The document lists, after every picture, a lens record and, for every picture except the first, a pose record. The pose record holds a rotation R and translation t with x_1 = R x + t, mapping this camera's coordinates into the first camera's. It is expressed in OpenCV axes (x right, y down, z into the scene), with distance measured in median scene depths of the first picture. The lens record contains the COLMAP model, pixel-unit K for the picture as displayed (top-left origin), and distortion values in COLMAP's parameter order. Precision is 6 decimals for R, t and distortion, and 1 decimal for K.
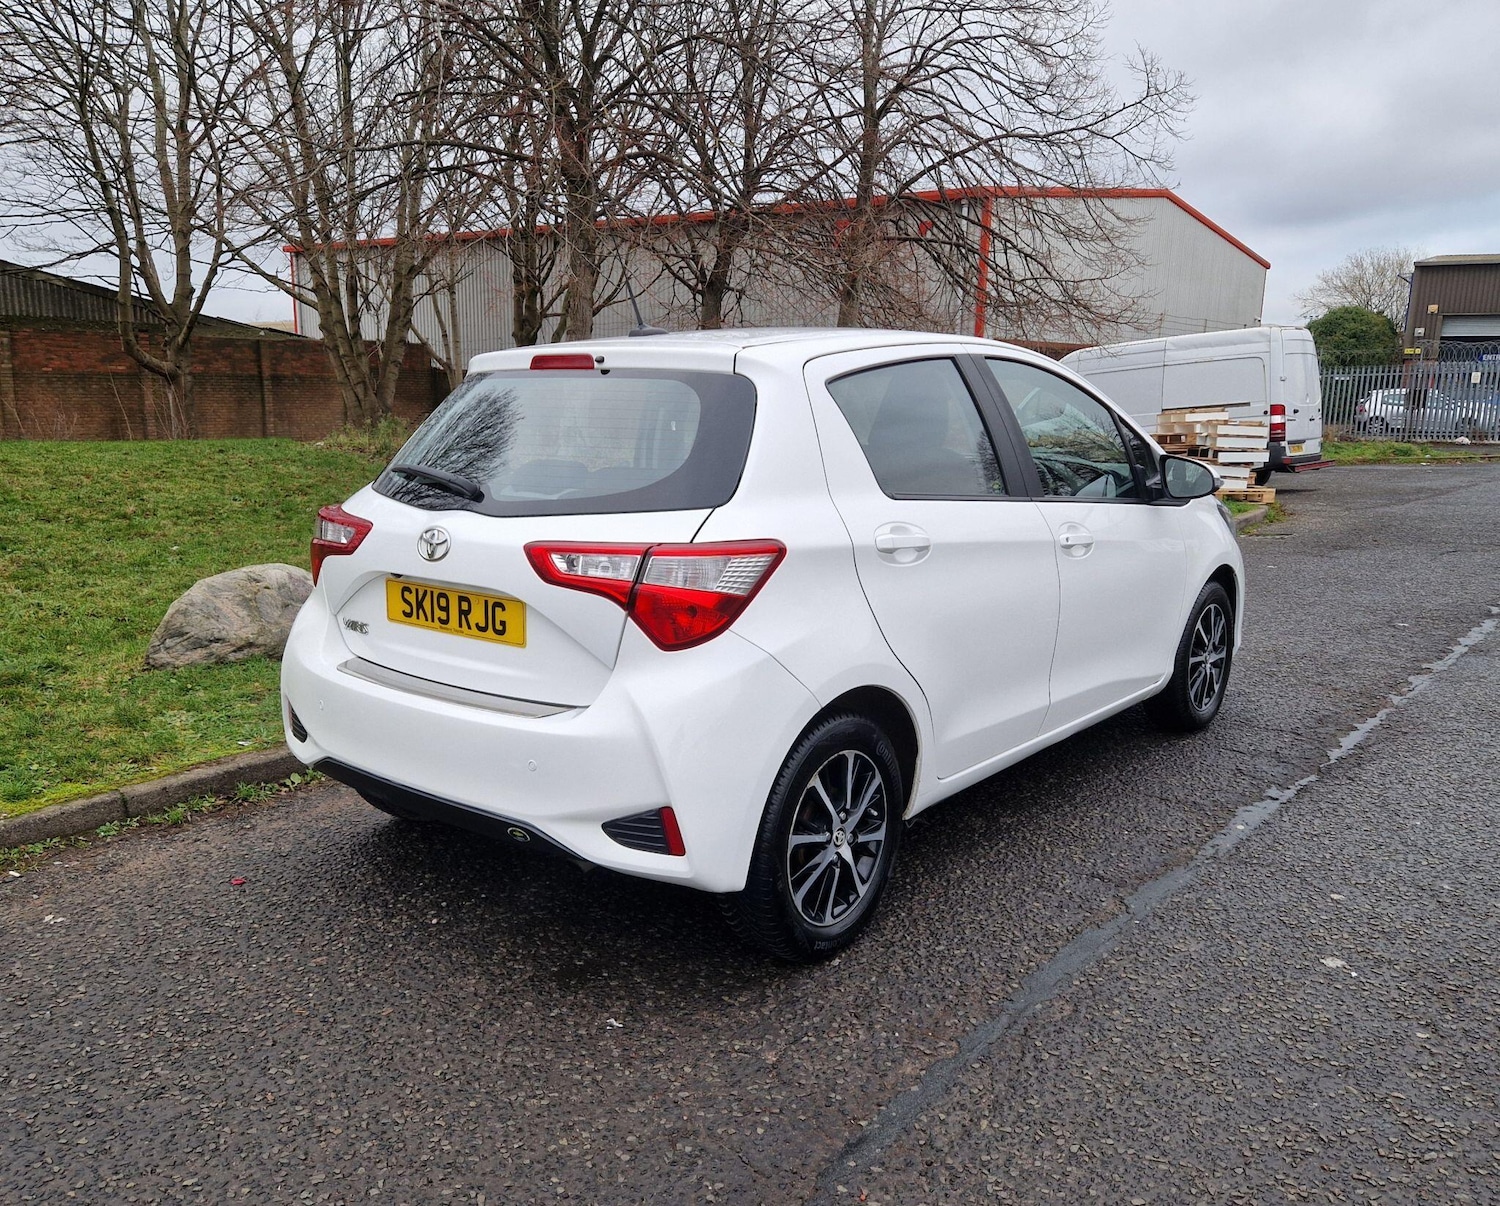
lens RADIAL K [[1223.0, 0, 681.4], [0, 1223.0, 668.1], [0, 0, 1]] dist [0.070551, -0.057601]
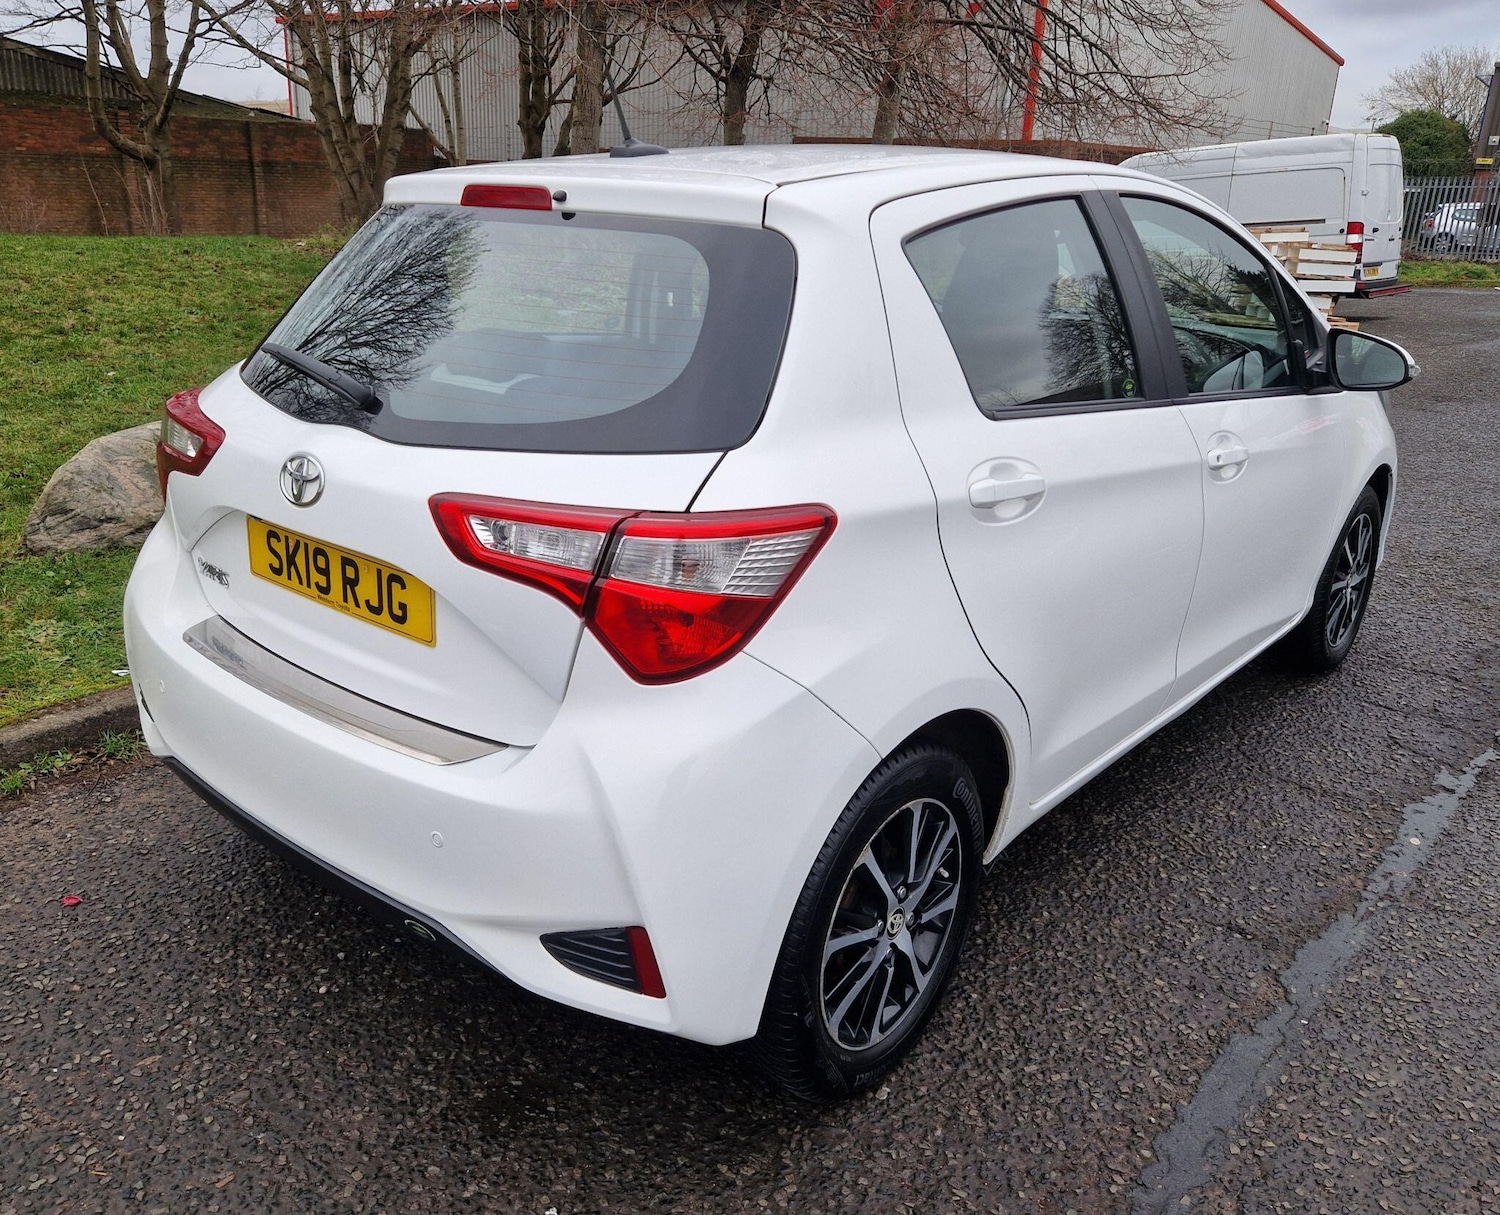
lens RADIAL K [[1223.0, 0, 683.9], [0, 1223.0, 602.6], [0, 0, 1]] dist [0.070551, -0.057601]
pose [[0.999651, 0.025458, -0.007016, 0.004329], [-0.024576, 0.994103, 0.105619, -0.044459], [0.009663, -0.105410, 0.994382, 0.134456]]
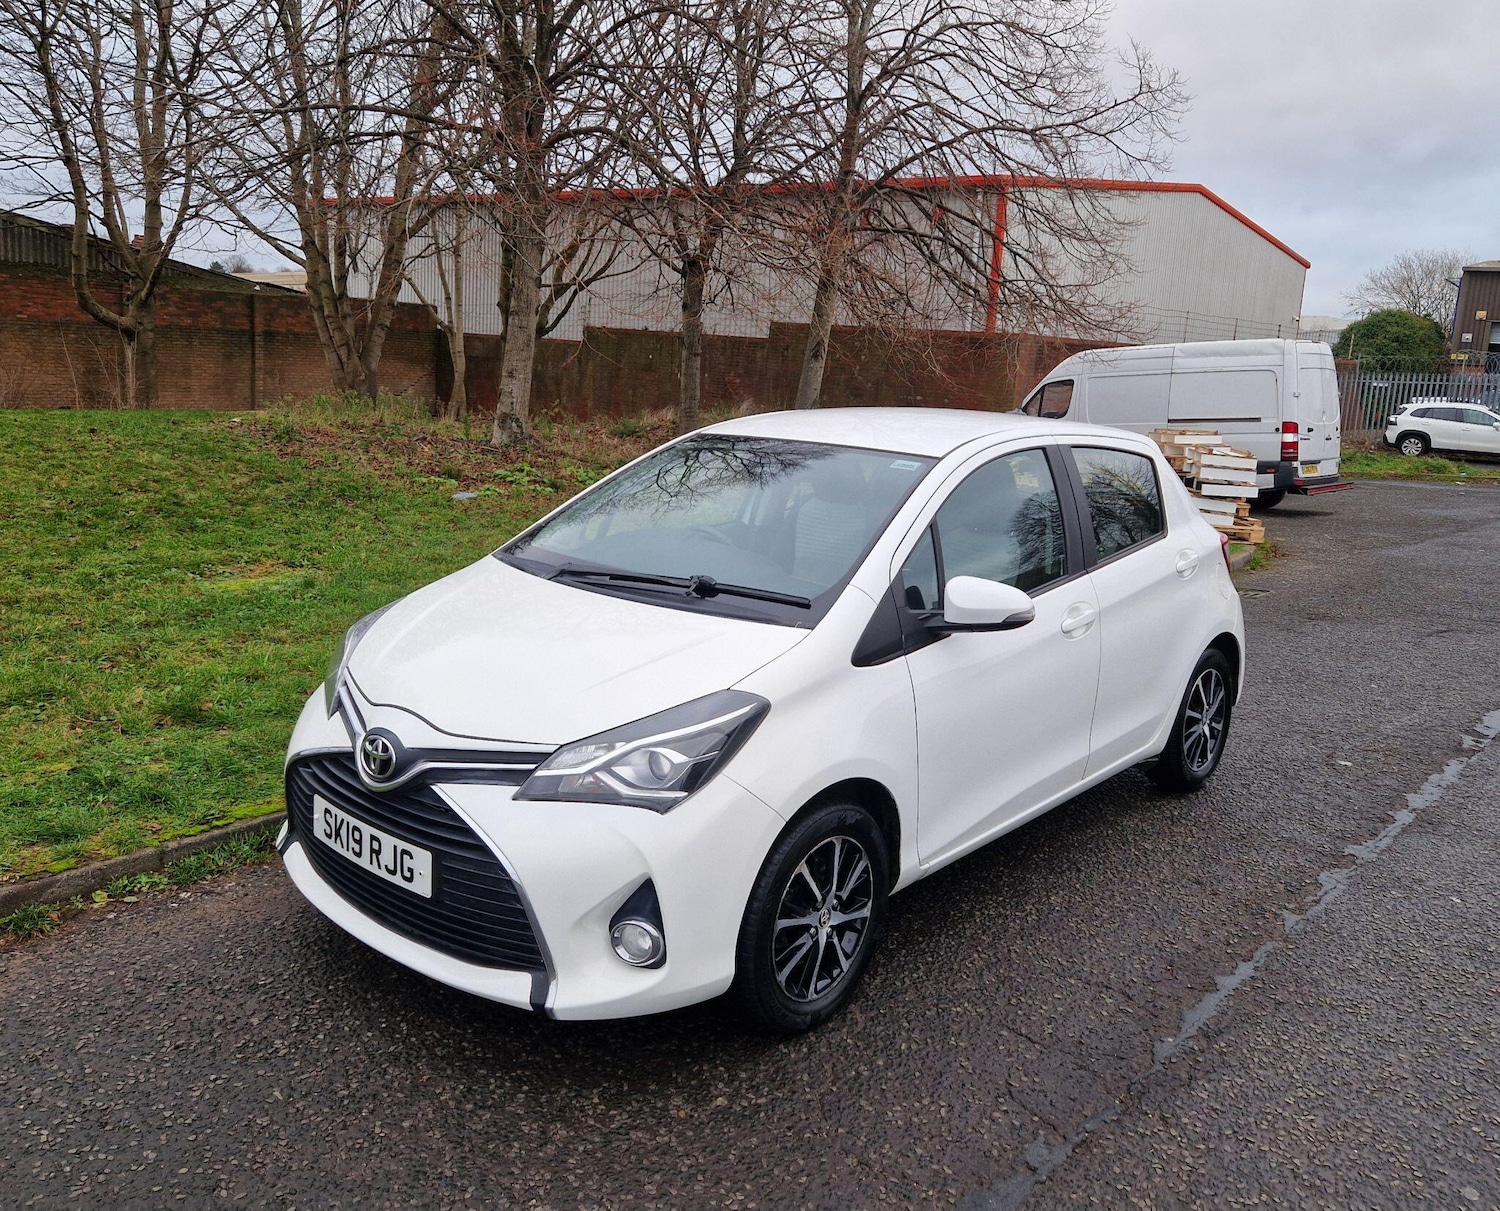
lens RADIAL K [[1223.0, 0, 732.2], [0, 1223.0, 551.8], [0, 0, 1]] dist [0.070551, -0.057601]
pose [[0.998874, 0.046748, -0.008102, 0.173044], [-0.047138, 0.997231, -0.057520, -0.097350], [0.005391, 0.057837, 0.998311, 0.180748]]
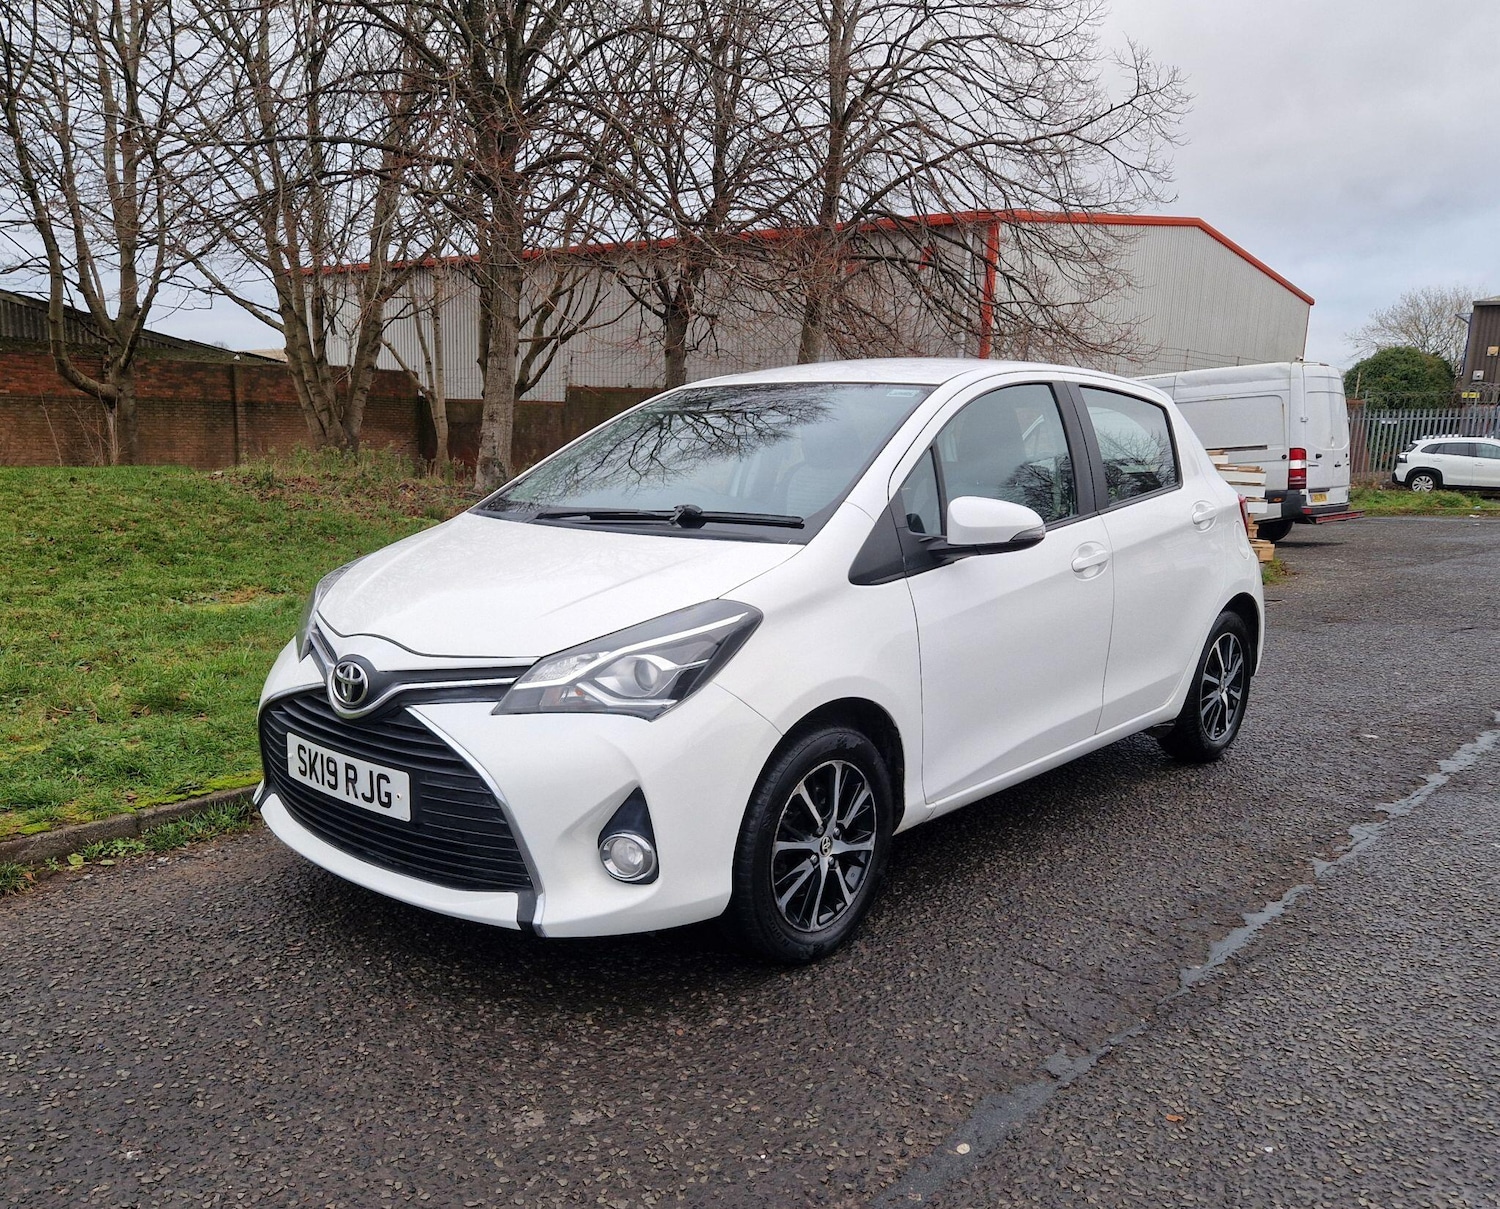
lens RADIAL K [[1223.0, 0, 691.6], [0, 1223.0, 688.8], [0, 0, 1]] dist [0.070551, -0.057601]
pose [[0.999205, 0.022264, -0.033065, 0.175644], [-0.022658, 0.999676, -0.011587, -0.042178], [0.032796, 0.012326, 0.999386, 0.210974]]
